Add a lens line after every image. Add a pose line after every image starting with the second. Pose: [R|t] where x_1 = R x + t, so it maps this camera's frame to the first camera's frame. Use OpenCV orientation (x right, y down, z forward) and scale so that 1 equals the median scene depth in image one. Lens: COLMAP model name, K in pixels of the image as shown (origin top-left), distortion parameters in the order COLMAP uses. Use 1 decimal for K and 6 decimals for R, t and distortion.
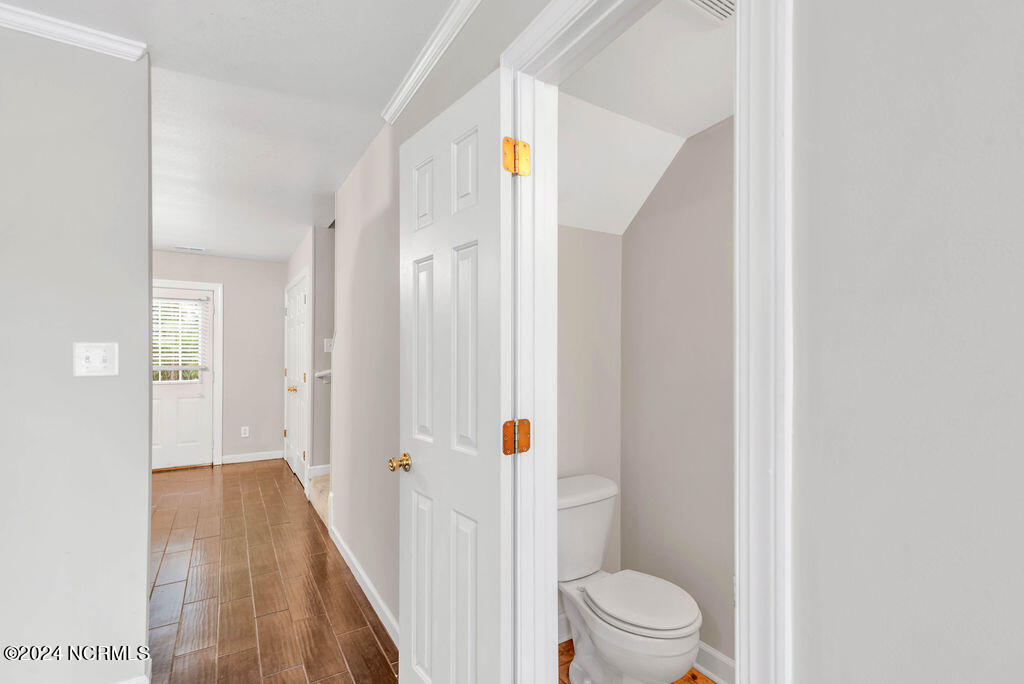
lens RADIAL K [[461.6, 0, 509.5], [0, 461.6, 352.2], [0, 0, 1]] dist [0.000924, 0.000070]
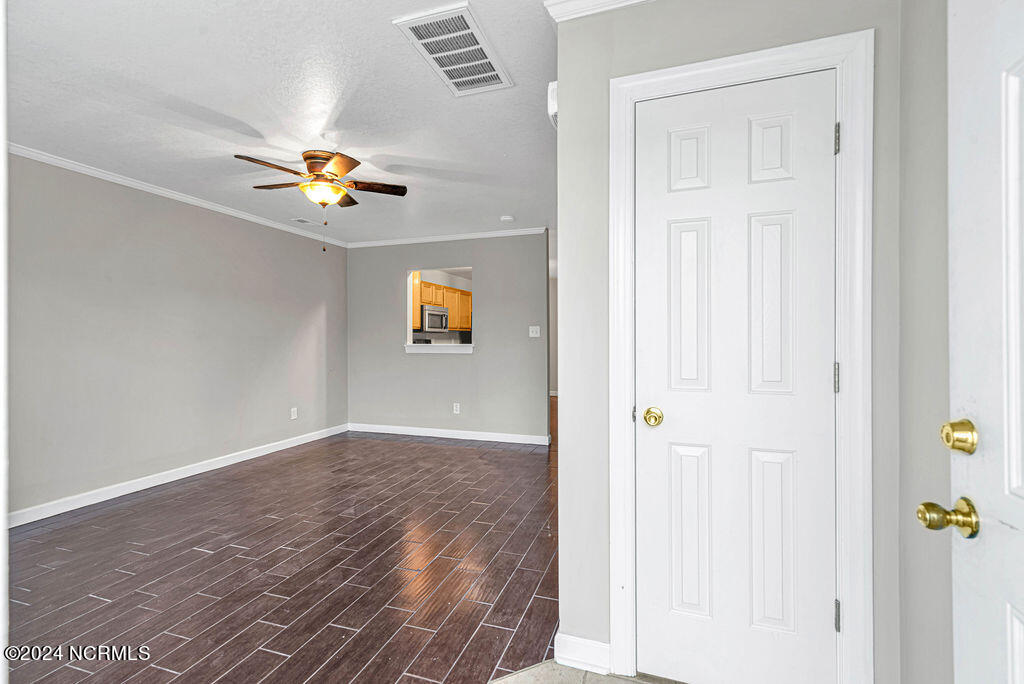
lens RADIAL K [[449.8, 0, 514.2], [0, 449.8, 337.7], [0, 0, 1]] dist [0.000726, 0.000043]
pose [[0.643616, -0.001113, -0.765348, 0.603271], [0.006463, 0.999971, 0.003981, 0.018620], [0.765322, -0.007509, 0.643604, -0.476436]]
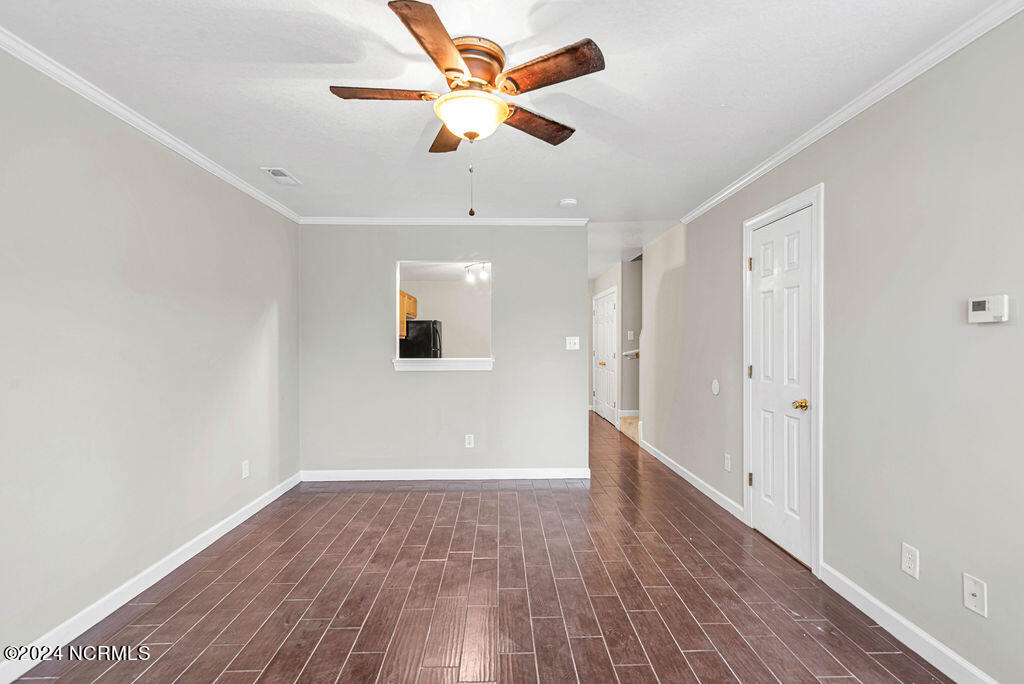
lens RADIAL K [[452.1, 0, 512.0], [0, 452.1, 342.0], [0, 0, 1]] dist [-0.001345, -0.000473]
pose [[0.863822, -0.000057, -0.503798, 0.042888], [0.003388, 0.999978, 0.005695, -0.003598], [0.503786, -0.006626, 0.863803, -0.613548]]
